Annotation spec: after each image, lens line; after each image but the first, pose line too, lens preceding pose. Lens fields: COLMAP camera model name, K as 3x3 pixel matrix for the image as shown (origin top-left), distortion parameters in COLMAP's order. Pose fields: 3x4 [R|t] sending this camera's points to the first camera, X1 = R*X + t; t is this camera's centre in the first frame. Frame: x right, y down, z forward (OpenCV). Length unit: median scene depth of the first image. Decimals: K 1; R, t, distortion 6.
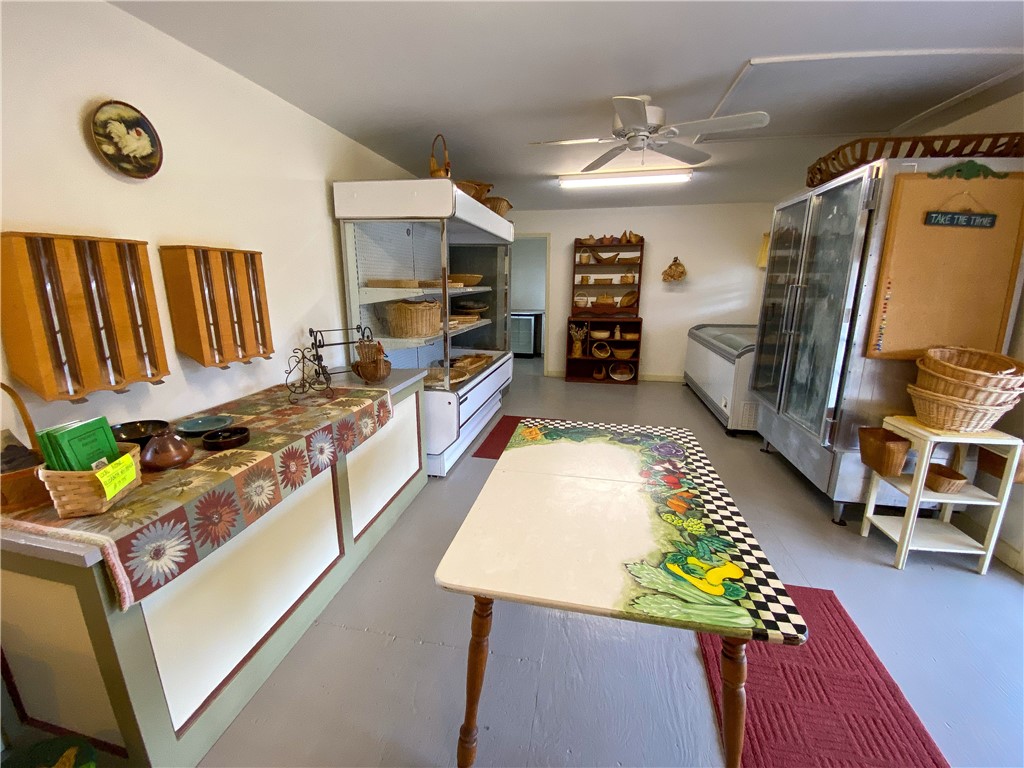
lens RADIAL K [[422.9, 0, 512.0], [0, 422.9, 381.9], [0, 0, 1]] dist [0.015299, -0.001241]
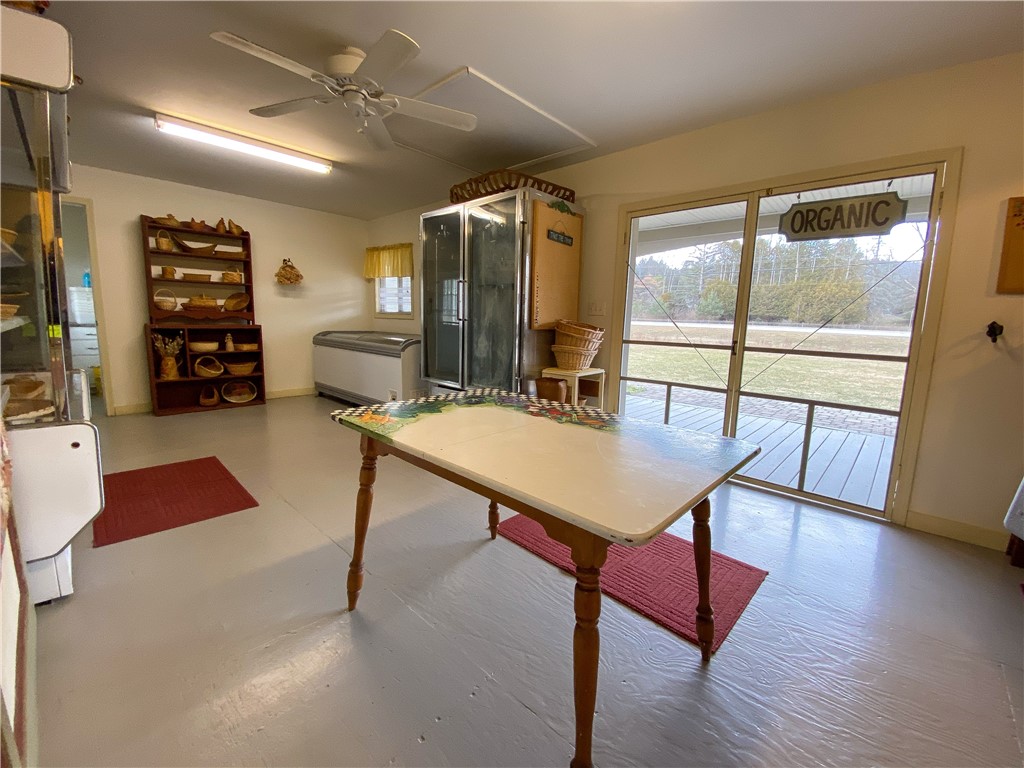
lens RADIAL K [[422.9, 0, 510.7], [0, 422.9, 377.0], [0, 0, 1]] dist [0.015299, -0.001241]
pose [[0.534177, -0.104325, 0.838911, -0.150877], [0.171356, 0.985118, 0.013396, 0.027368], [-0.827824, 0.136597, 0.544104, 0.133230]]
